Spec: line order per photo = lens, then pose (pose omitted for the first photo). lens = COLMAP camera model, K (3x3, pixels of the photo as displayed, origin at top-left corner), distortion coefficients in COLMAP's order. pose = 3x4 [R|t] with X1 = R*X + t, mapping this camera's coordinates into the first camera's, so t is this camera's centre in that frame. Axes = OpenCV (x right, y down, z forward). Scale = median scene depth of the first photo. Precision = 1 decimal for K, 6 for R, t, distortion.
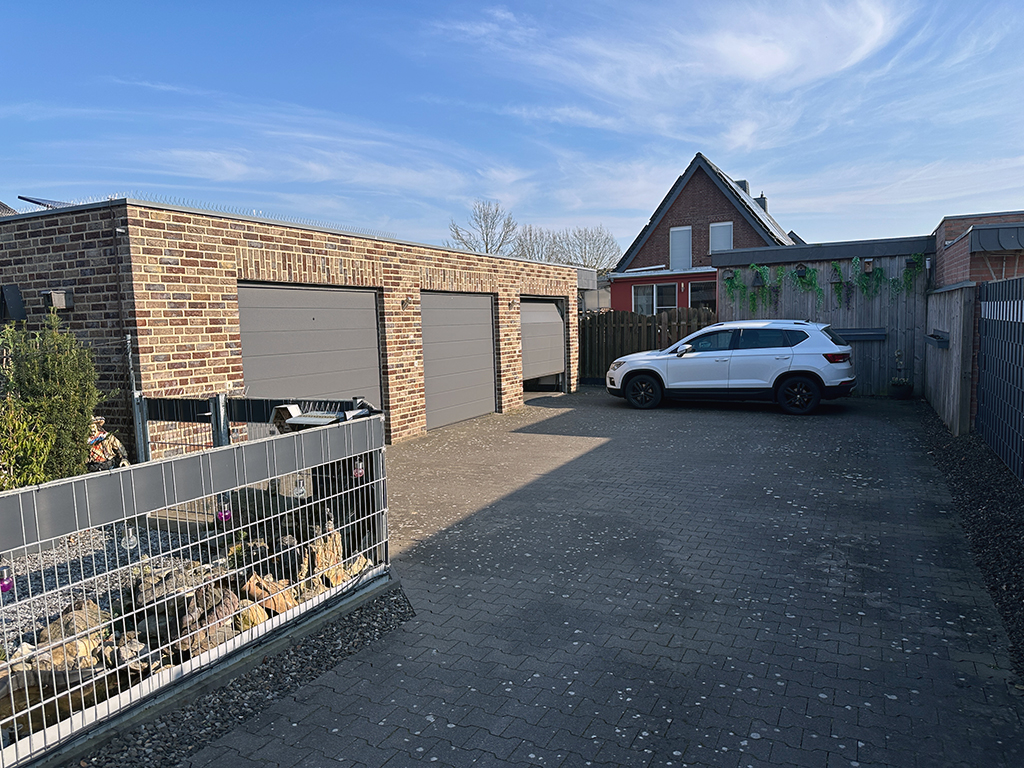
lens RADIAL K [[716.6, 0, 518.9], [0, 716.6, 391.5], [0, 0, 1]] dist [0.033322, -0.021226]
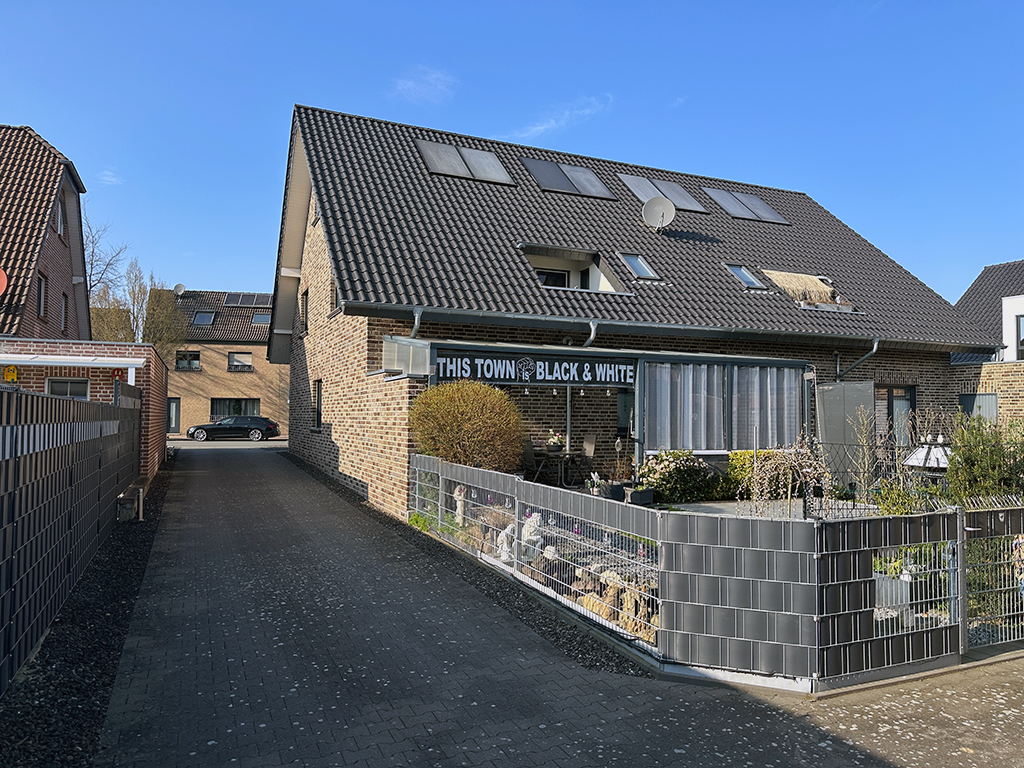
lens RADIAL K [[716.6, 0, 516.3], [0, 716.6, 388.9], [0, 0, 1]] dist [0.033322, -0.021226]
pose [[-0.640604, 0.002449, -0.767867, 0.898712], [-0.062741, 0.996484, 0.055521, -0.230316], [0.765304, 0.083744, -0.638198, 1.698193]]
